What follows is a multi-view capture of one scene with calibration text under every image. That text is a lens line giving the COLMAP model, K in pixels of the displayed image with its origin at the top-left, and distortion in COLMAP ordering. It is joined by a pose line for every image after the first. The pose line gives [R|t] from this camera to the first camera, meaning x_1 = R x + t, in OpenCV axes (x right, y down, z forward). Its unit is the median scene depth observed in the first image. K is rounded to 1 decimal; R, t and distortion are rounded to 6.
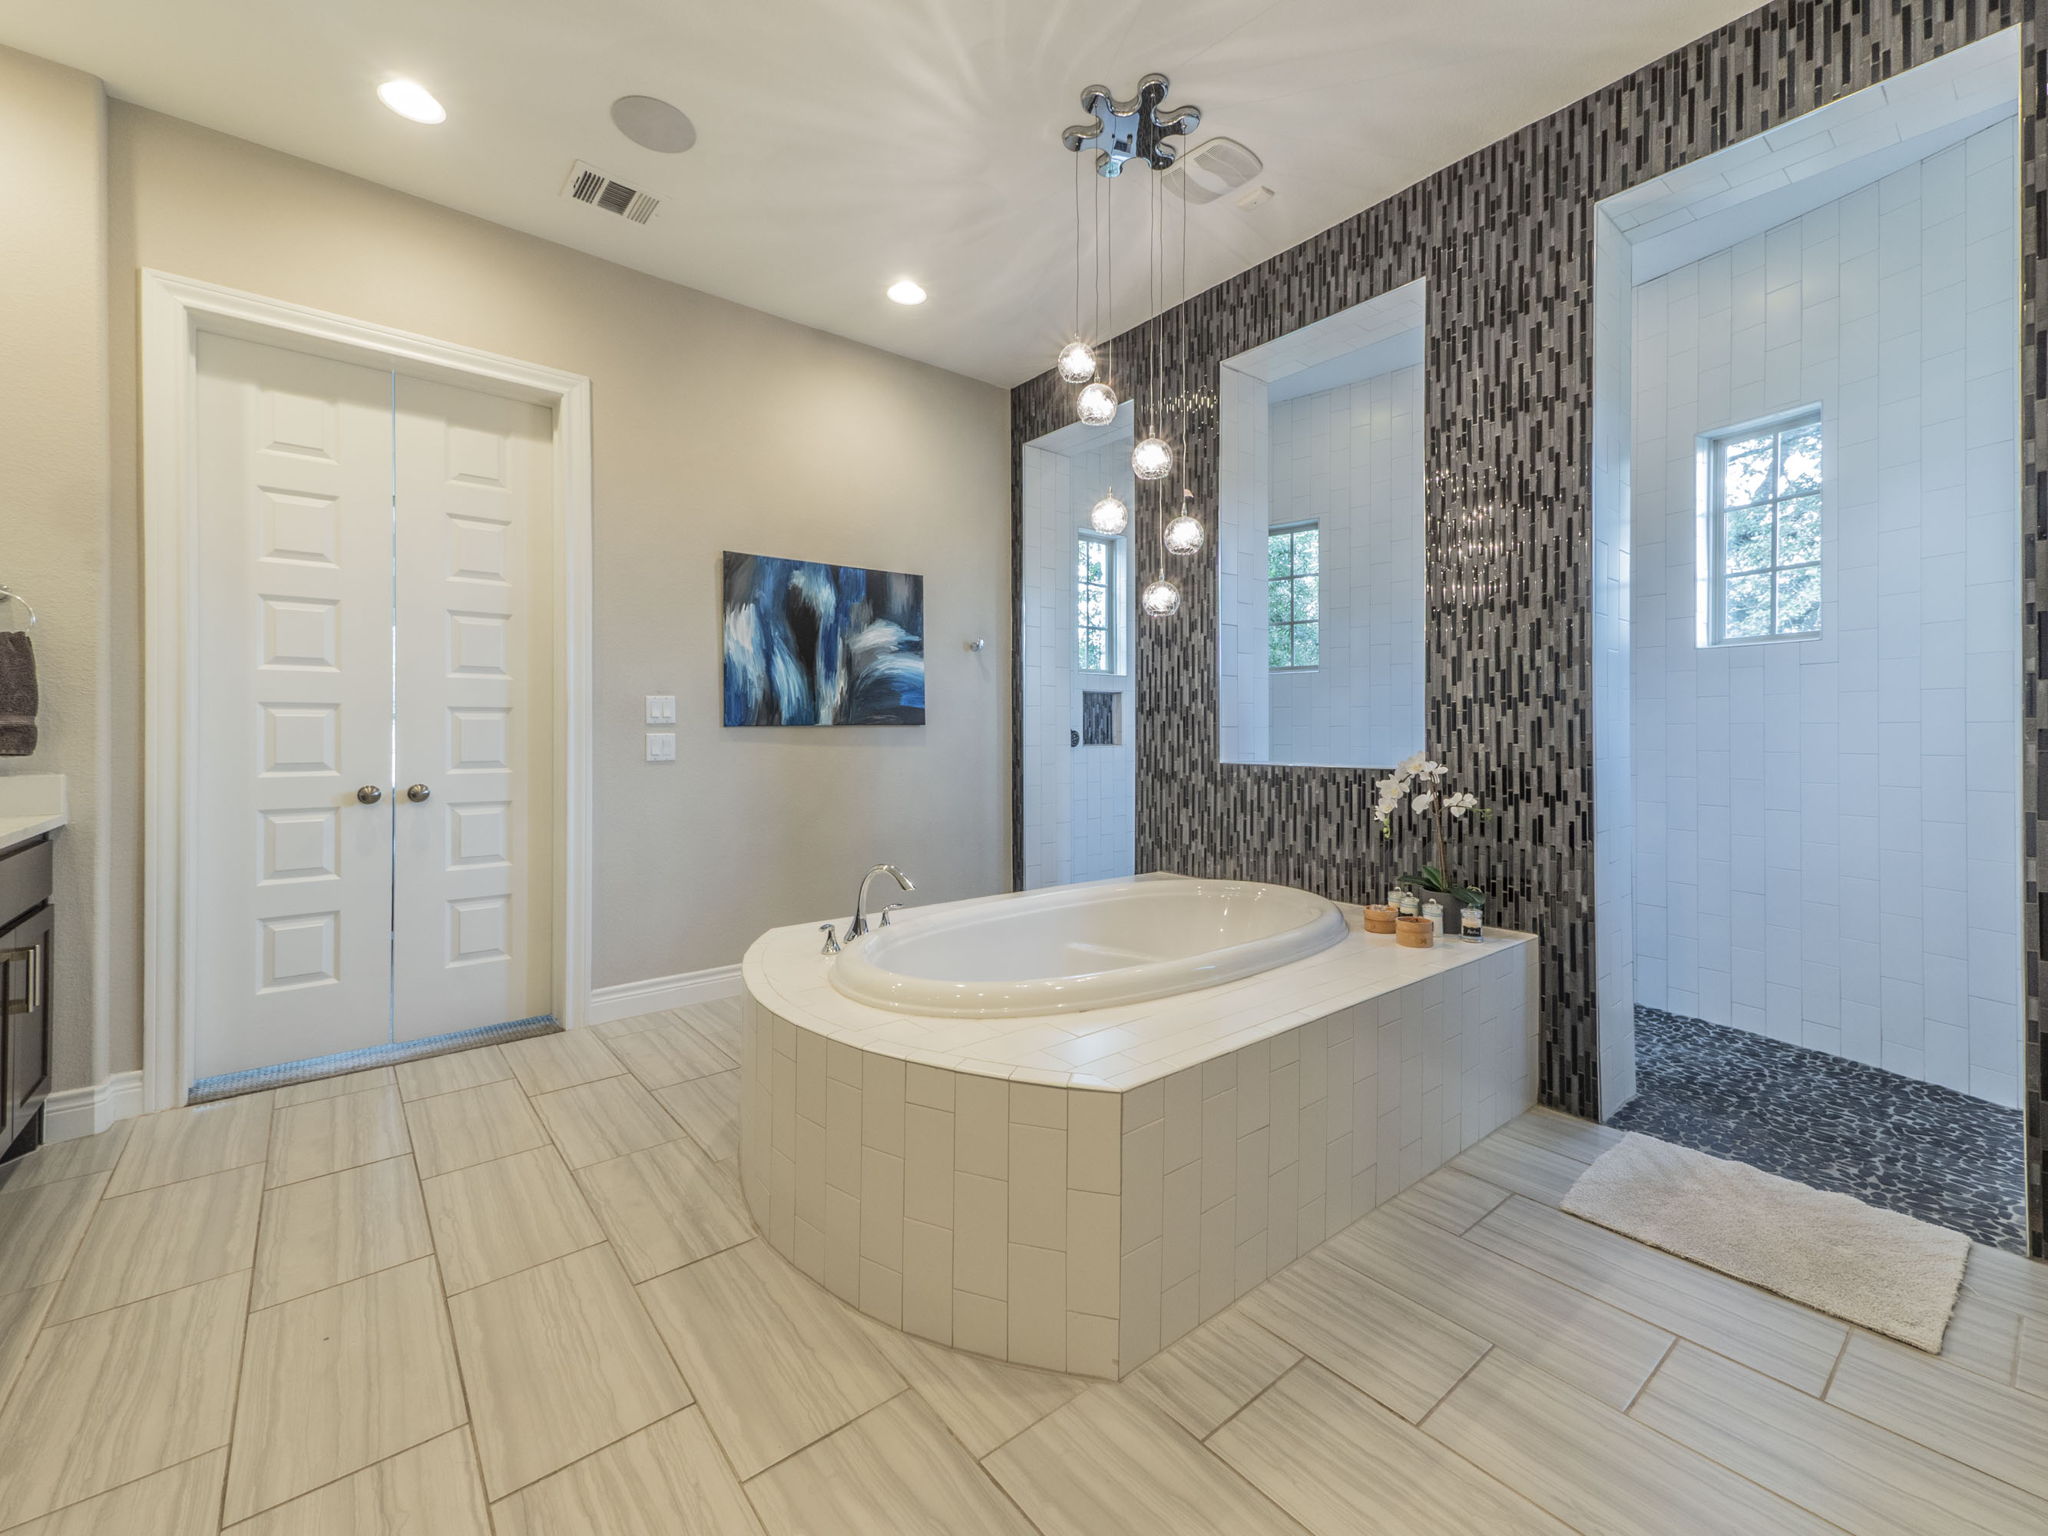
lens RADIAL K [[884.1, 0, 1010.8], [0, 884.1, 724.0], [0, 0, 1]] dist [0.014268, -0.000244]
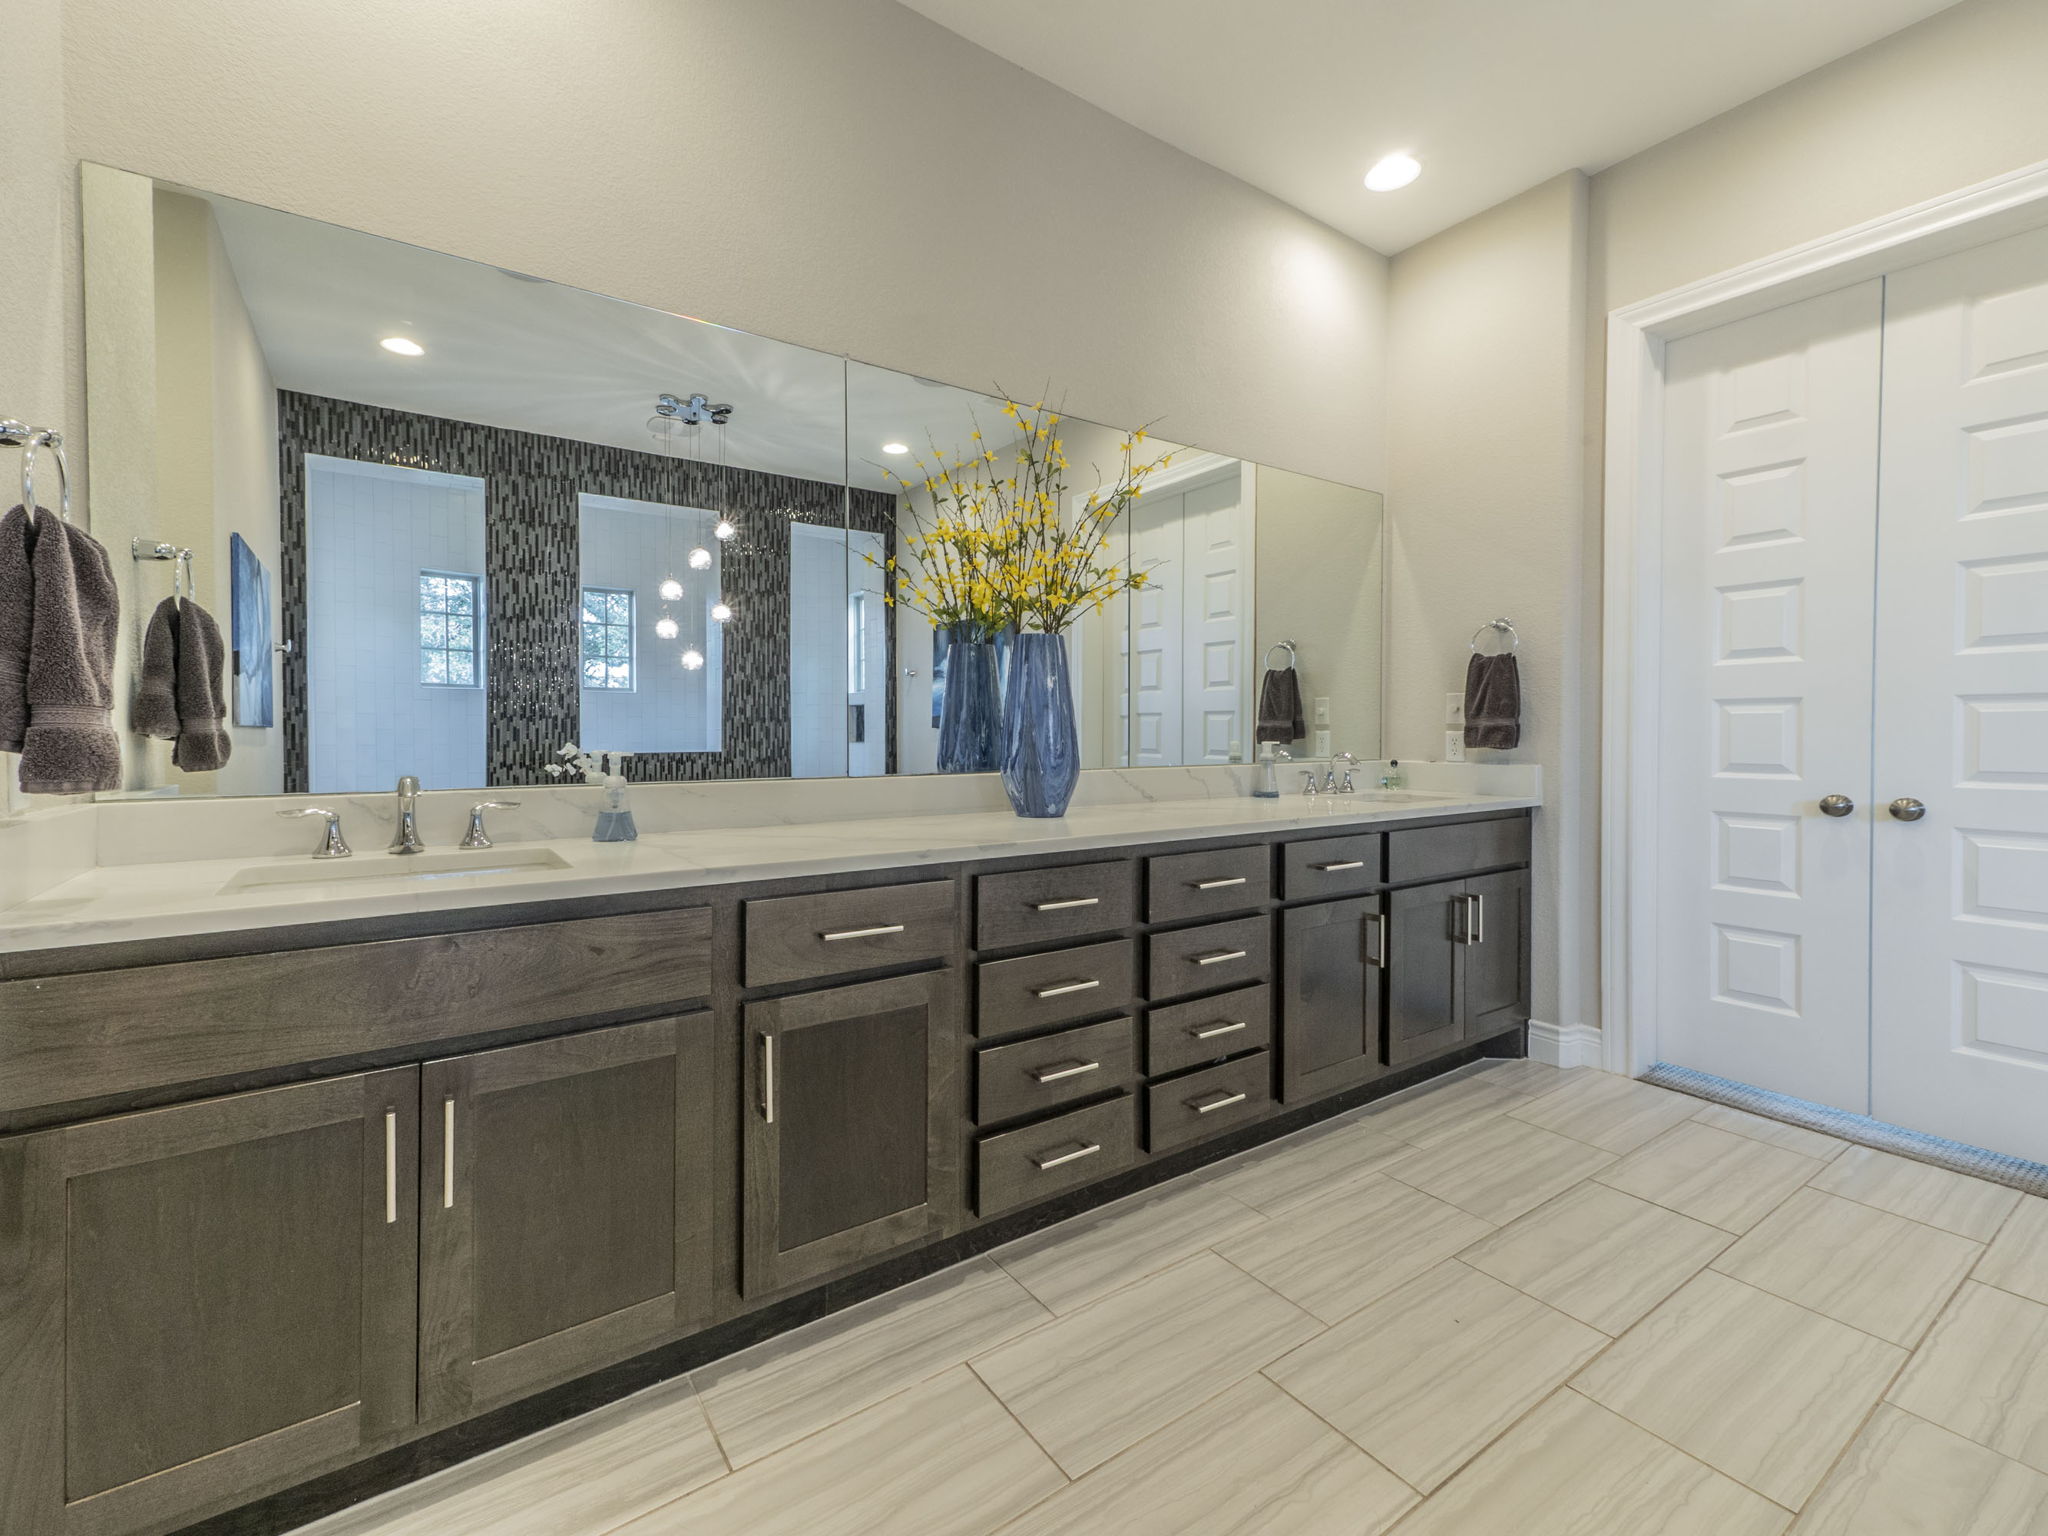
lens RADIAL K [[855.3, 0, 1046.0], [0, 855.3, 743.7], [0, 0, 1]] dist [0.012570, -0.000067]
pose [[-0.052969, 0.011781, -0.998527, 0.125473], [0.008011, 0.999903, 0.011372, 0.006758], [0.998564, -0.007397, -0.053059, 0.314519]]
